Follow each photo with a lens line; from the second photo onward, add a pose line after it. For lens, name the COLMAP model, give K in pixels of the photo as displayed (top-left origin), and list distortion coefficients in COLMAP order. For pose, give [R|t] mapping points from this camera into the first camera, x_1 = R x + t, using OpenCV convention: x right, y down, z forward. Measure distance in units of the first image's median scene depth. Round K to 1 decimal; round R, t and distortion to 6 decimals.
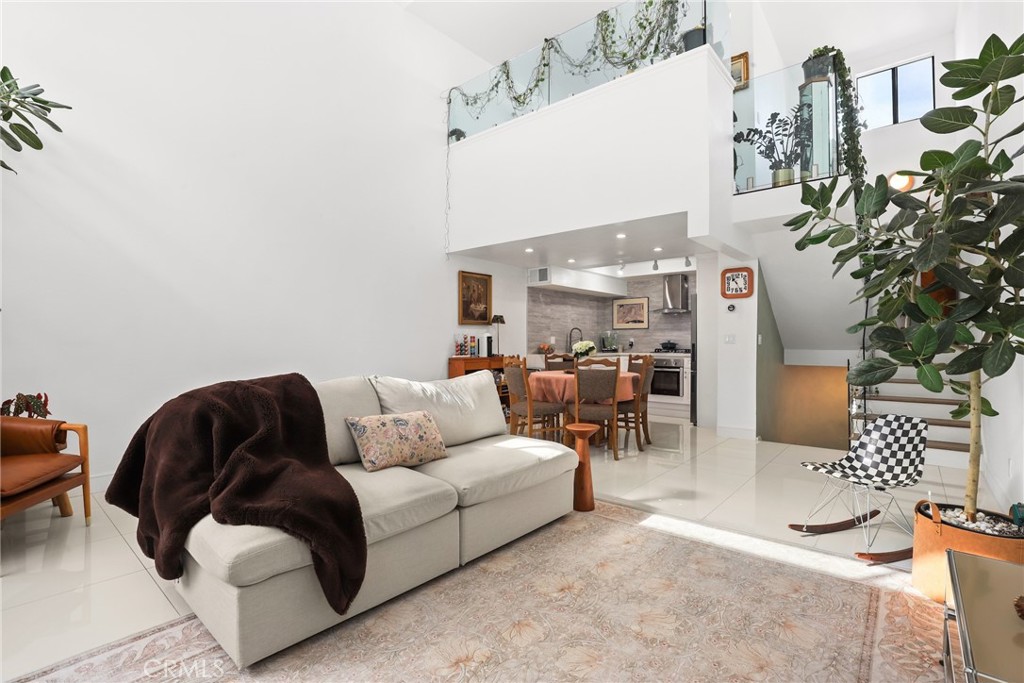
lens RADIAL K [[479.9, 0, 517.5], [0, 479.9, 344.4], [0, 0, 1]] dist [-0.014848, 0.004441]
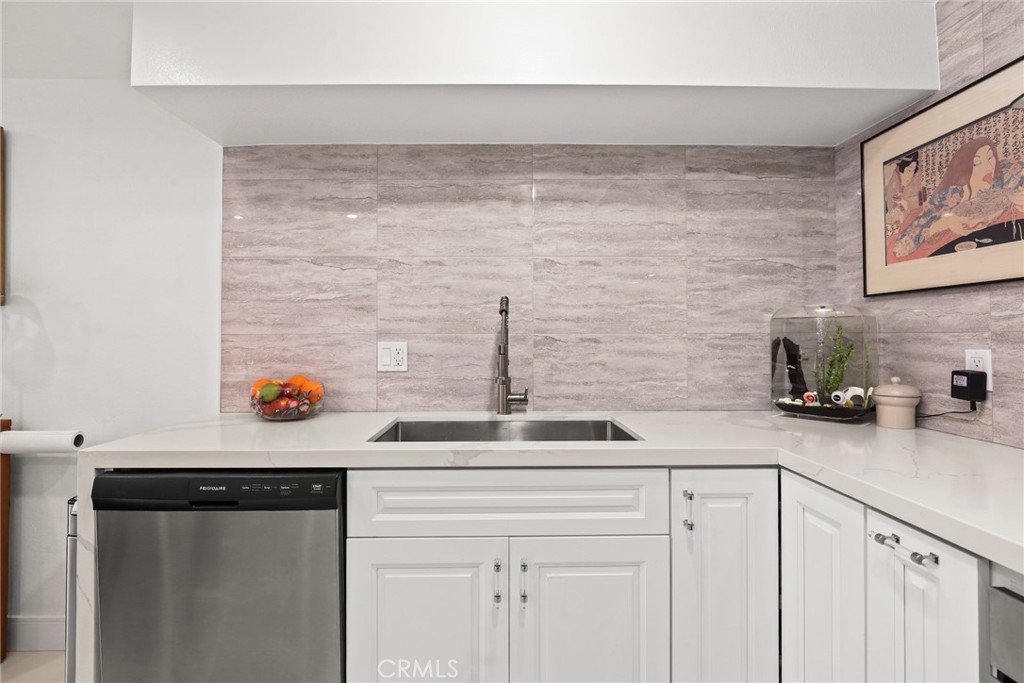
lens RADIAL K [[479.9, 0, 496.3], [0, 479.9, 327.2], [0, 0, 1]] dist [-0.014848, 0.004441]
pose [[0.649966, -0.015292, -0.759809, 0.264104], [-0.000750, 0.999784, -0.020764, -0.016712], [0.759963, 0.014066, 0.649814, 0.819466]]
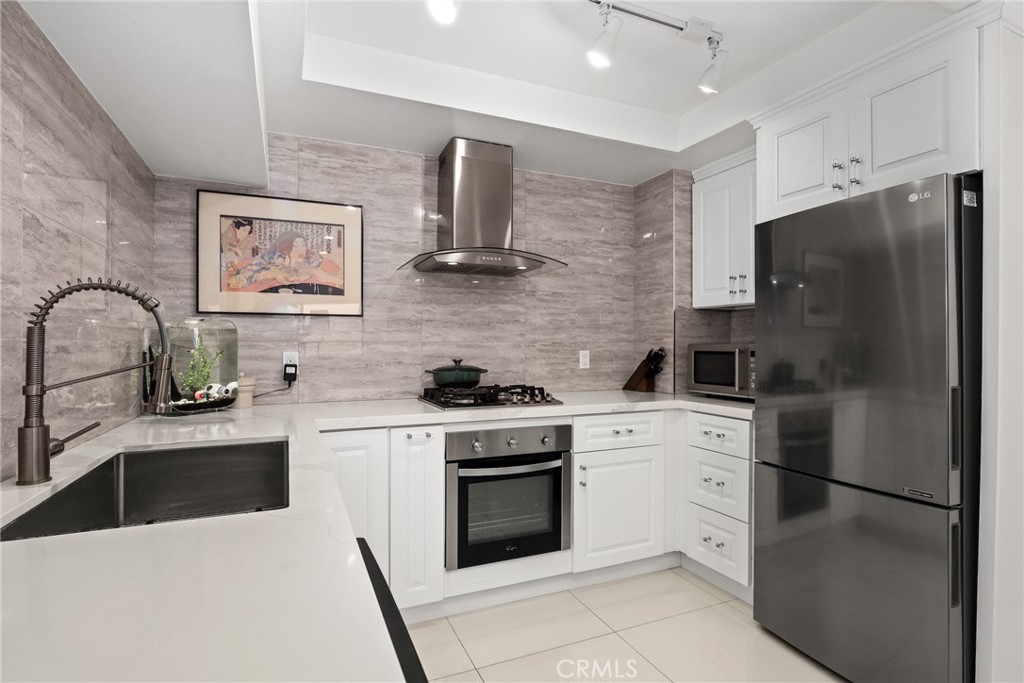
lens RADIAL K [[503.3, 0, 502.5], [0, 503.3, 343.8], [0, 0, 1]] dist [0.003179, 0.000941]
pose [[0.462793, 0.000472, 0.886466, 0.048329], [0.002517, 0.999995, -0.001847, -0.016476], [-0.886463, 0.003086, 0.462790, 0.800114]]
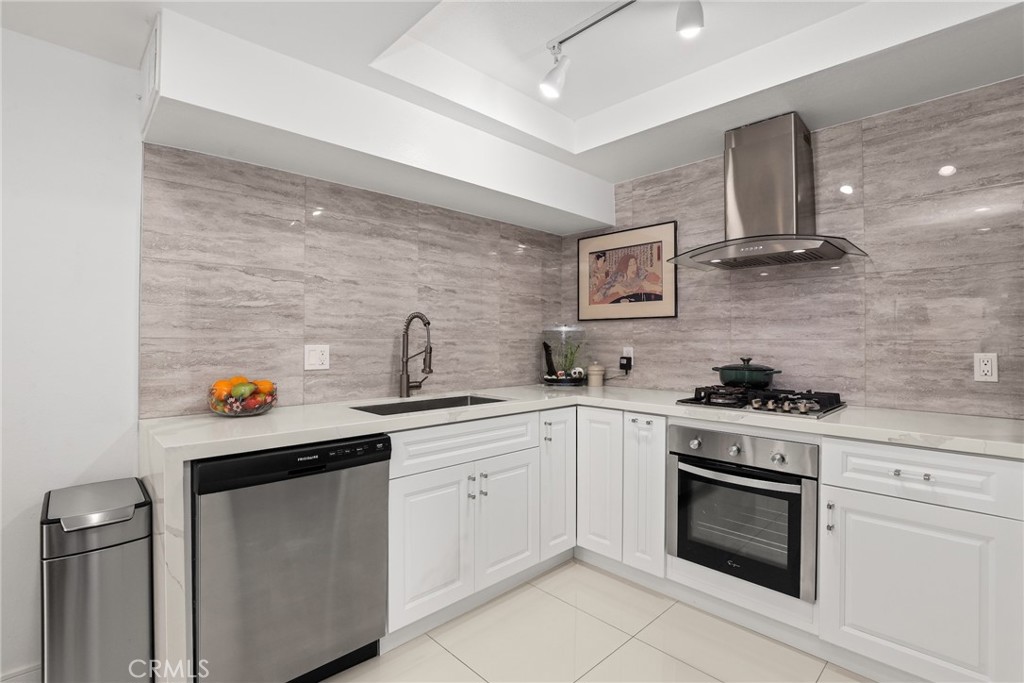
lens RADIAL K [[479.9, 0, 514.4], [0, 479.9, 332.6], [0, 0, 1]] dist [-0.014848, 0.004441]
pose [[0.994385, 0.001098, -0.105820, 0.201909], [-0.003045, 0.999829, -0.018241, -0.016872], [0.105782, 0.018461, 0.994218, 0.678108]]
